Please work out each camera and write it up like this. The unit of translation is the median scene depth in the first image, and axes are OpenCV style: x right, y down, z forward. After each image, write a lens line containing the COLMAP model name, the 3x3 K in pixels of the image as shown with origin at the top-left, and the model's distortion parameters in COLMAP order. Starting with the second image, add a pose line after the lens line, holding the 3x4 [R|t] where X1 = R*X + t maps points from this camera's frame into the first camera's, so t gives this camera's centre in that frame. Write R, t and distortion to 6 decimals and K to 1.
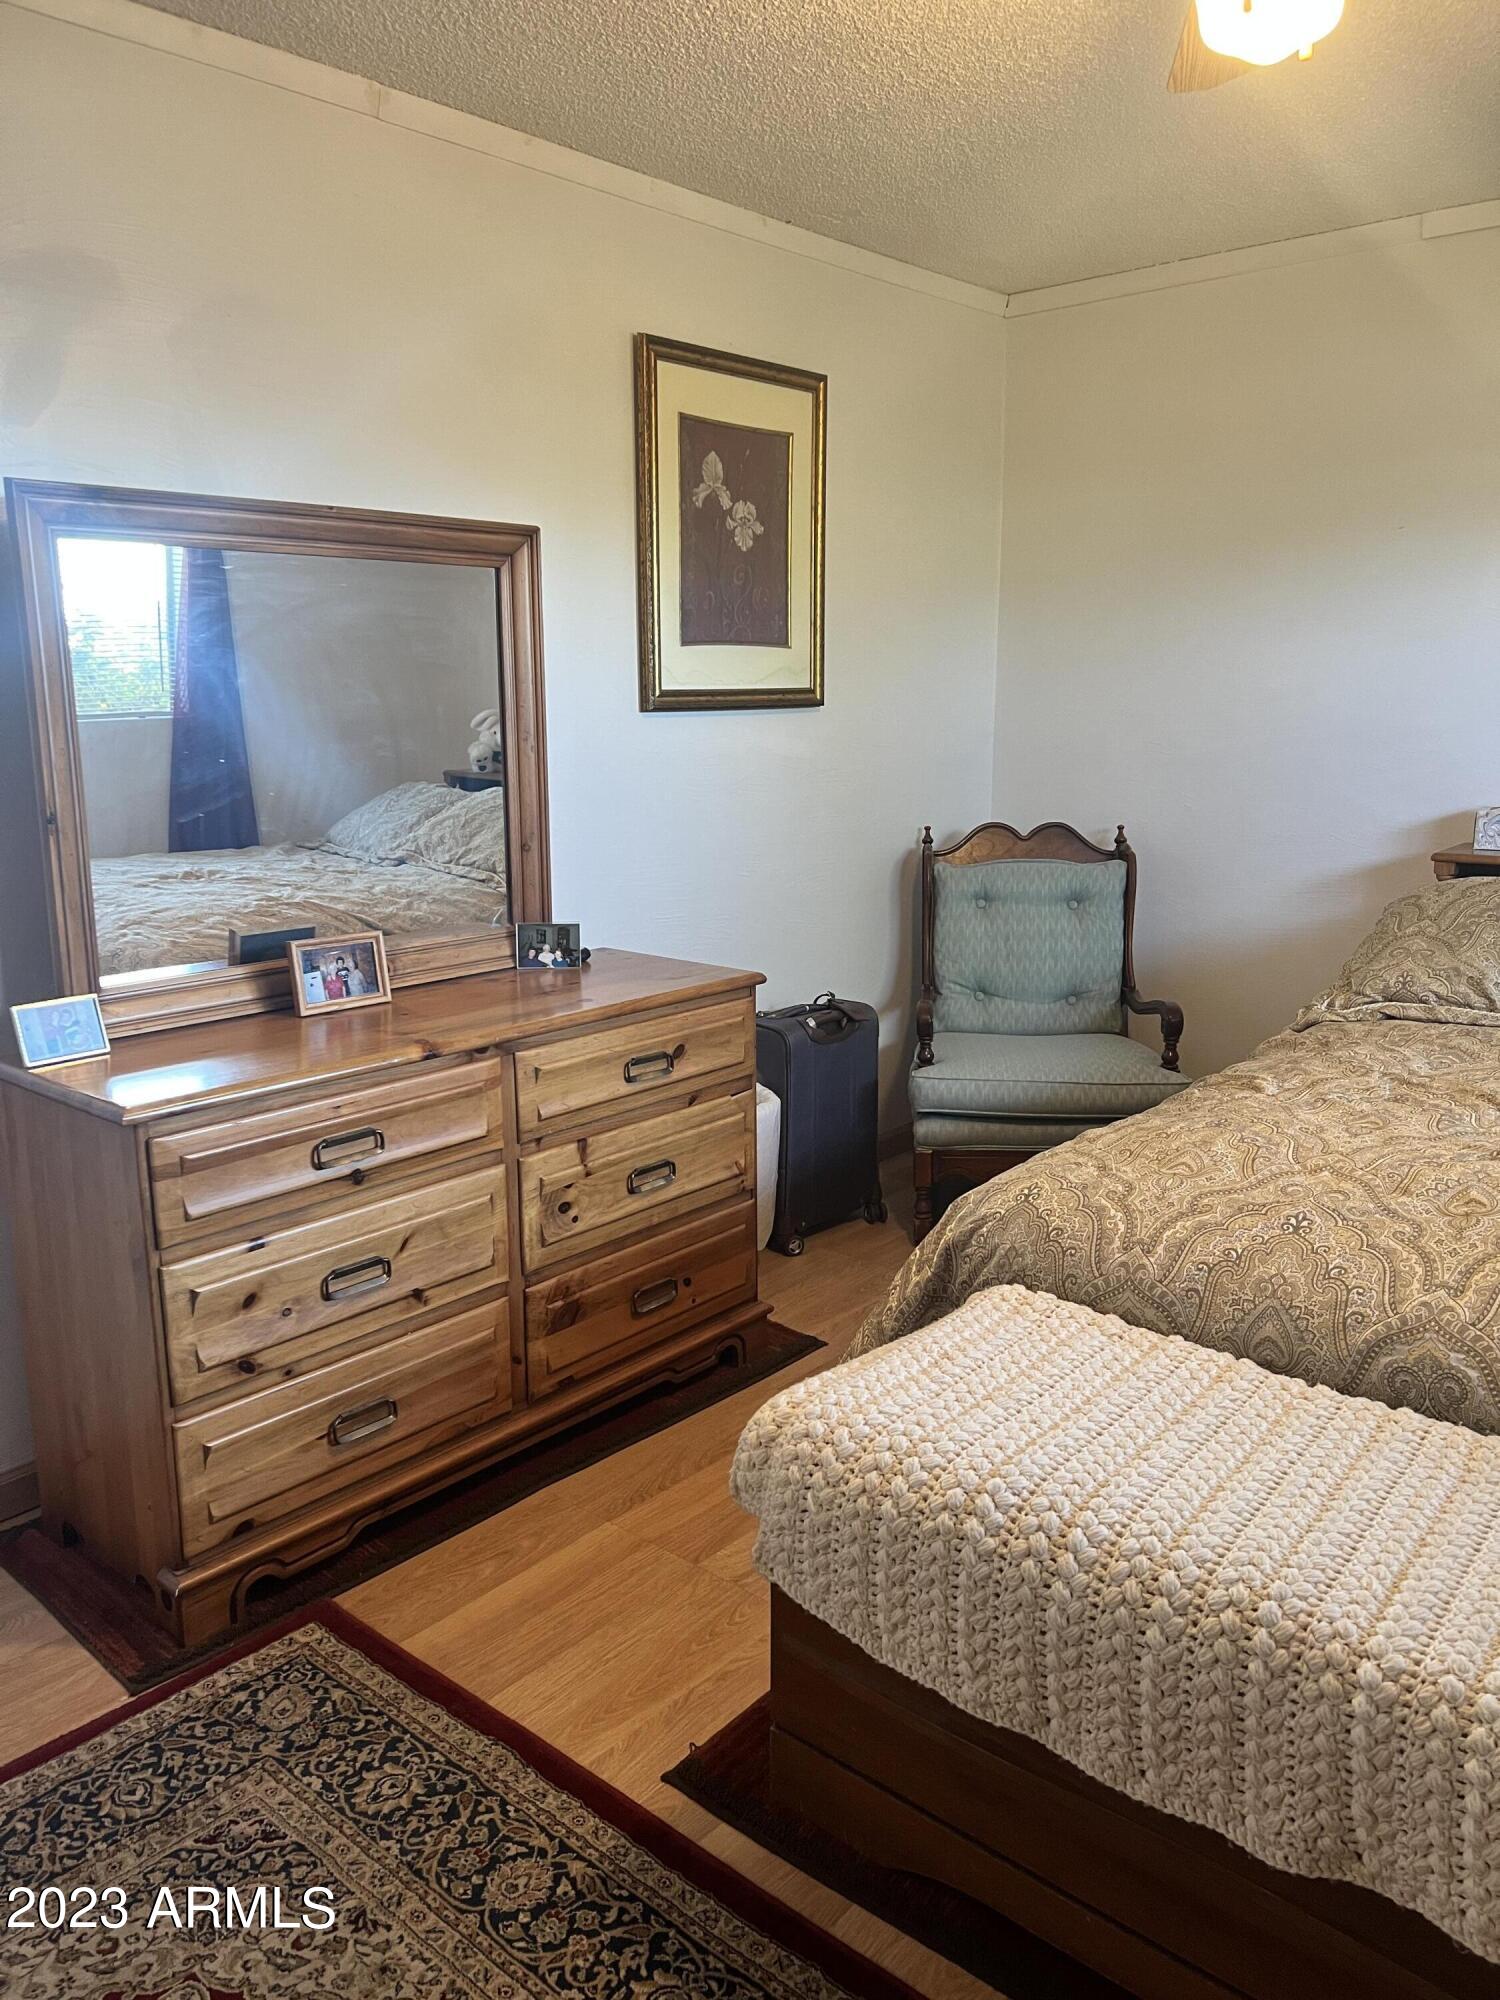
lens RADIAL K [[1518.2, 0, 755.2], [0, 1518.2, 999.7], [0, 0, 1]] dist [0.059722, -0.067335]
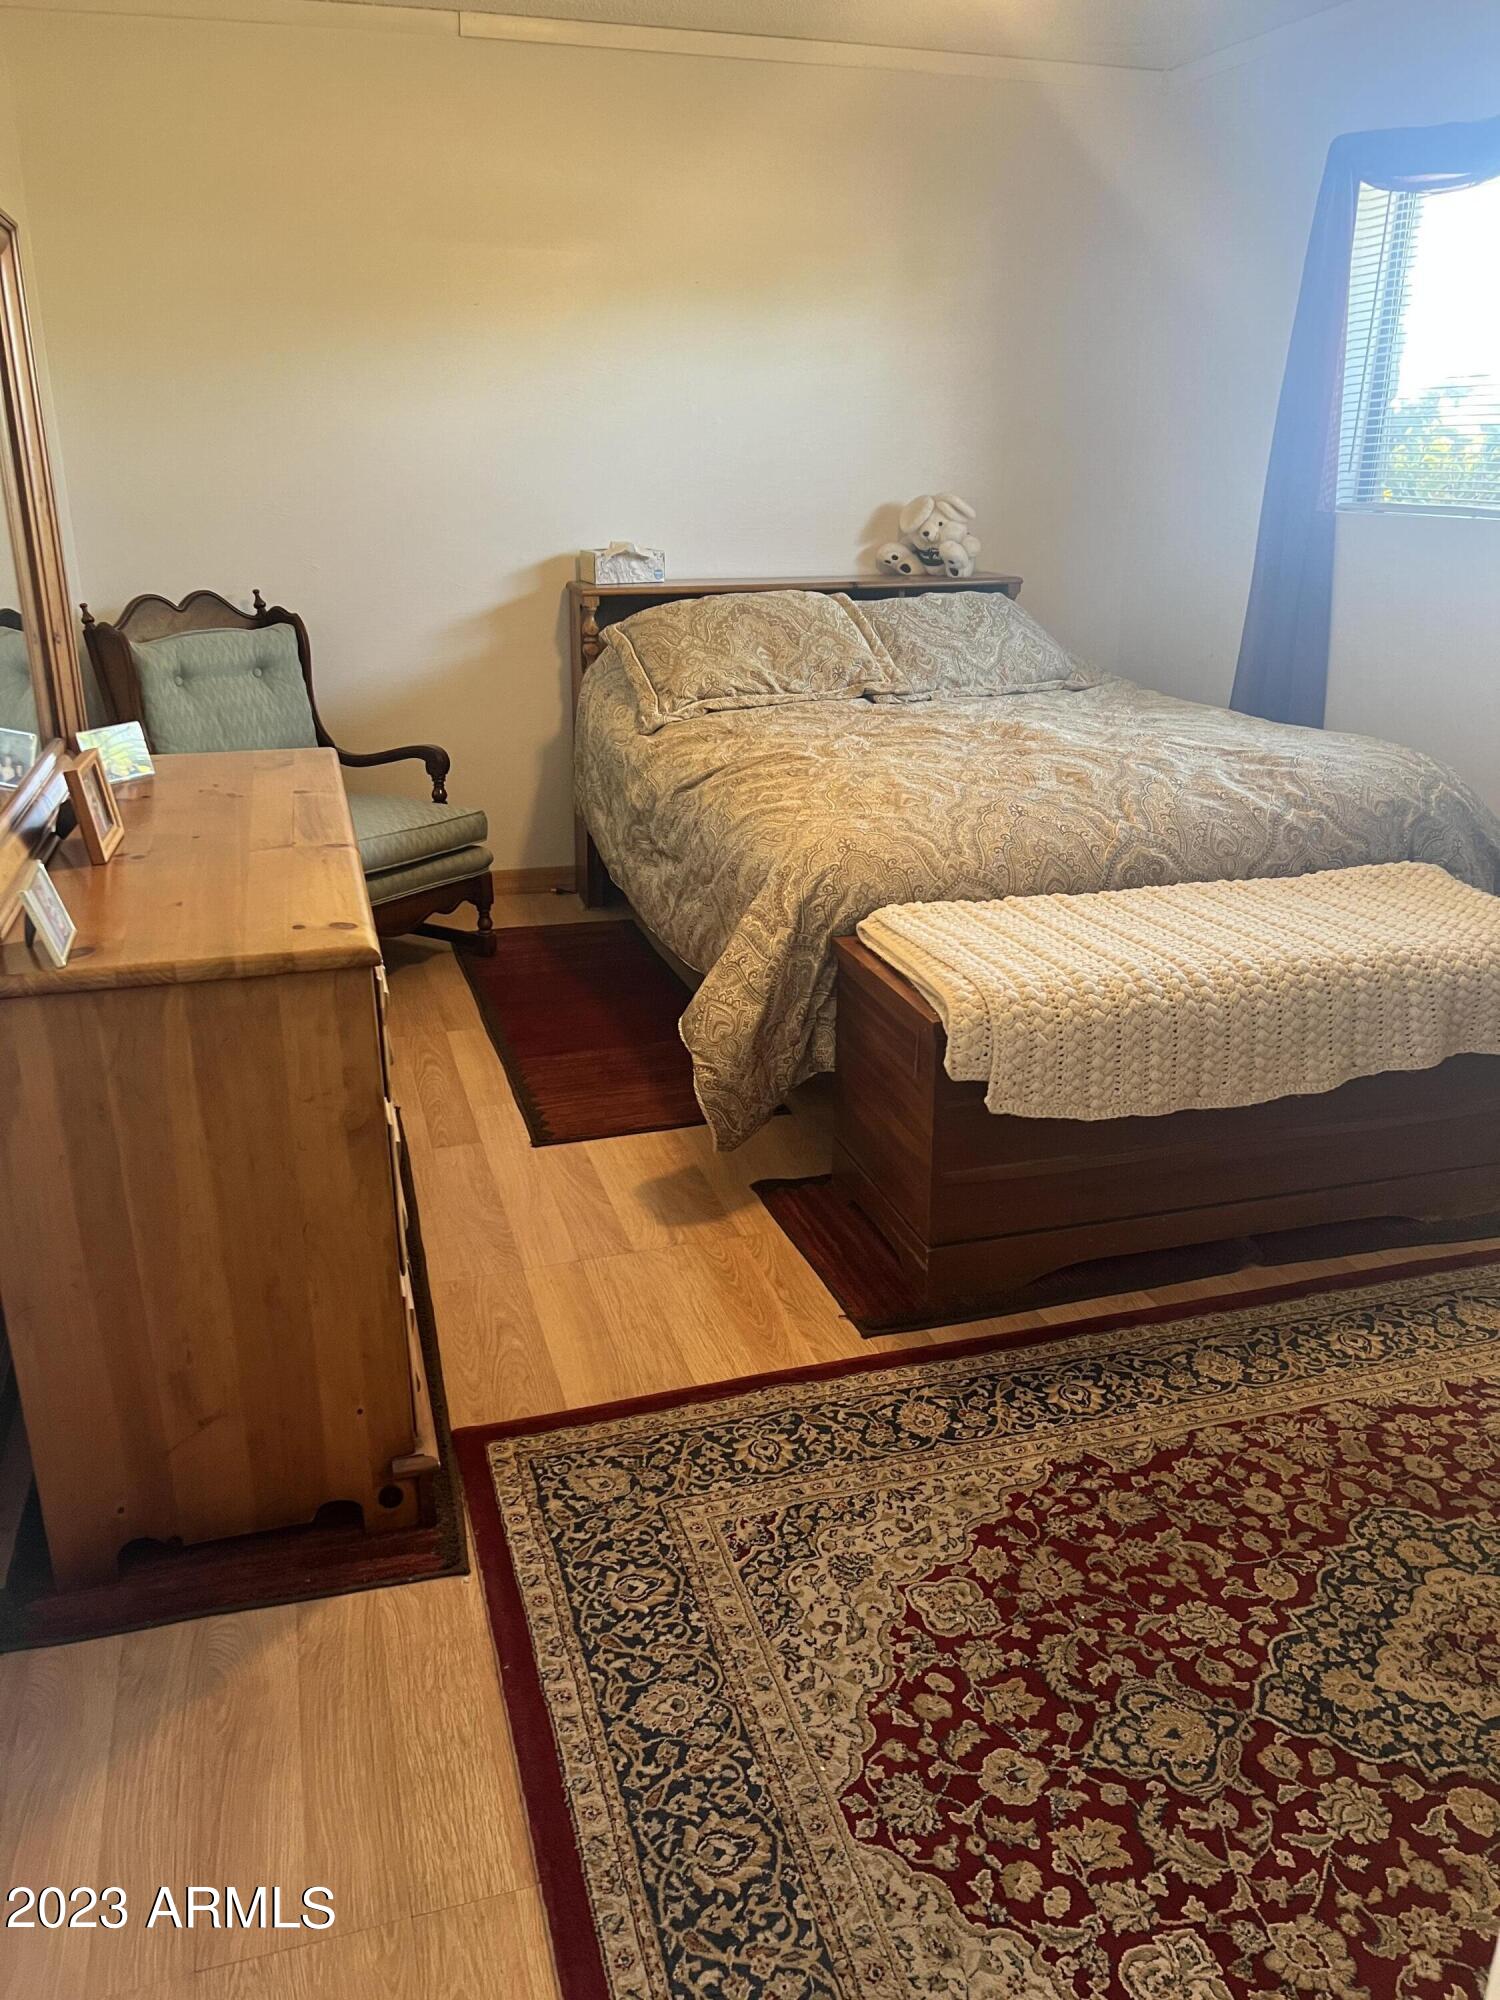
lens RADIAL K [[1518.2, 0, 760.7], [0, 1518.2, 1003.3], [0, 0, 1]] dist [0.059722, -0.067335]
pose [[0.525001, -0.281720, 0.803124, -0.962326], [0.169646, 0.959331, 0.225617, -0.049404], [-0.834023, 0.017798, 0.551443, 0.351023]]
